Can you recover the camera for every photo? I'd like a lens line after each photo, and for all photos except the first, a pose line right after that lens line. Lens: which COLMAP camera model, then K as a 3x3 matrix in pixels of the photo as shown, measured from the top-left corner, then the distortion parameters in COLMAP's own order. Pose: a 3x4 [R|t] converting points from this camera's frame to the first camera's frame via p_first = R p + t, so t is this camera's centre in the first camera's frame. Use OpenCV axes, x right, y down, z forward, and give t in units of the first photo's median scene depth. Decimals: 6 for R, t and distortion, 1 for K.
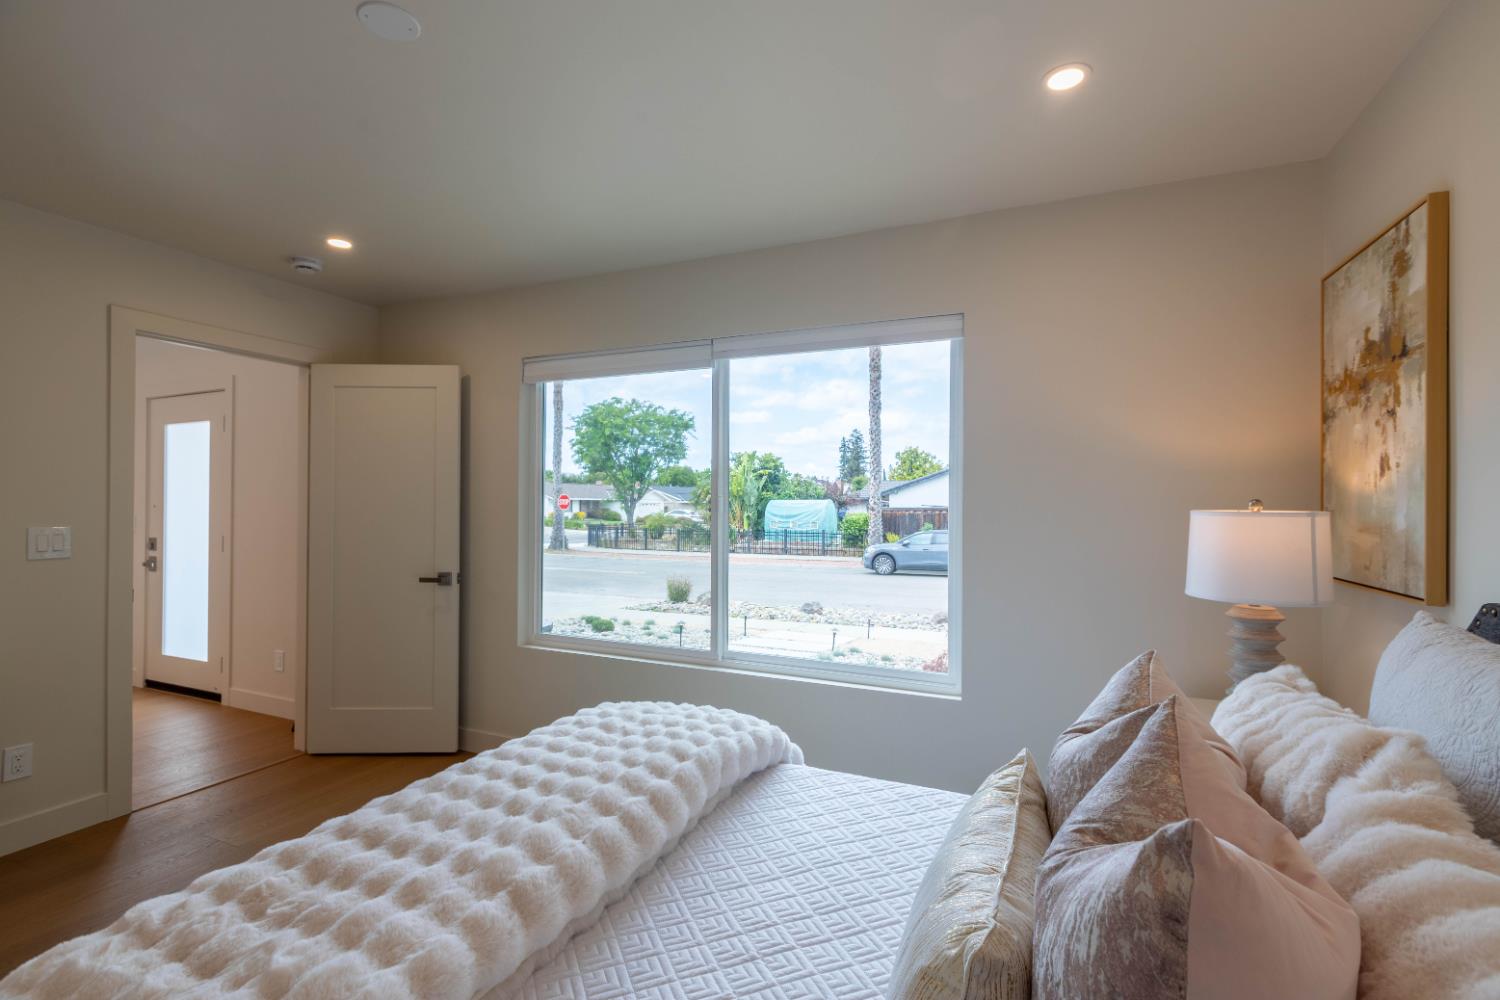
lens RADIAL K [[667.2, 0, 739.3], [0, 667.2, 503.7], [0, 0, 1]] dist [0.001737, -0.001190]
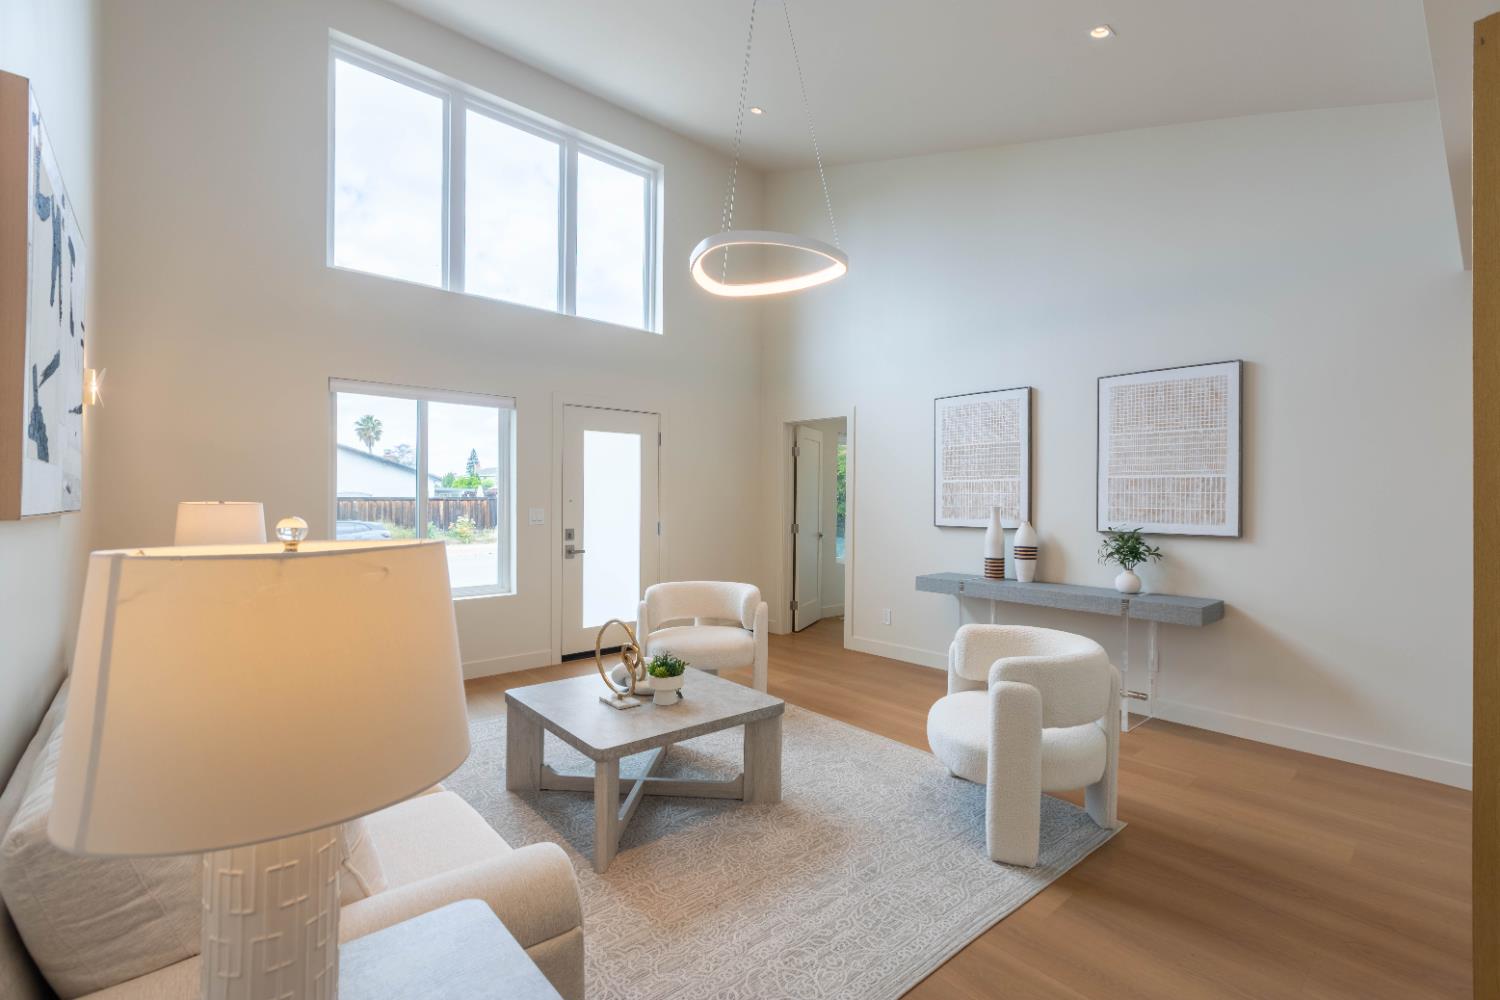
lens RADIAL K [[667.2, 0, 739.6], [0, 667.2, 496.5], [0, 0, 1]] dist [0.001737, -0.001190]
pose [[0.432373, -0.006429, 0.901672, -1.755414], [-0.000848, 0.999971, 0.007537, -0.012287], [-0.901694, -0.004024, 0.432355, 0.250825]]
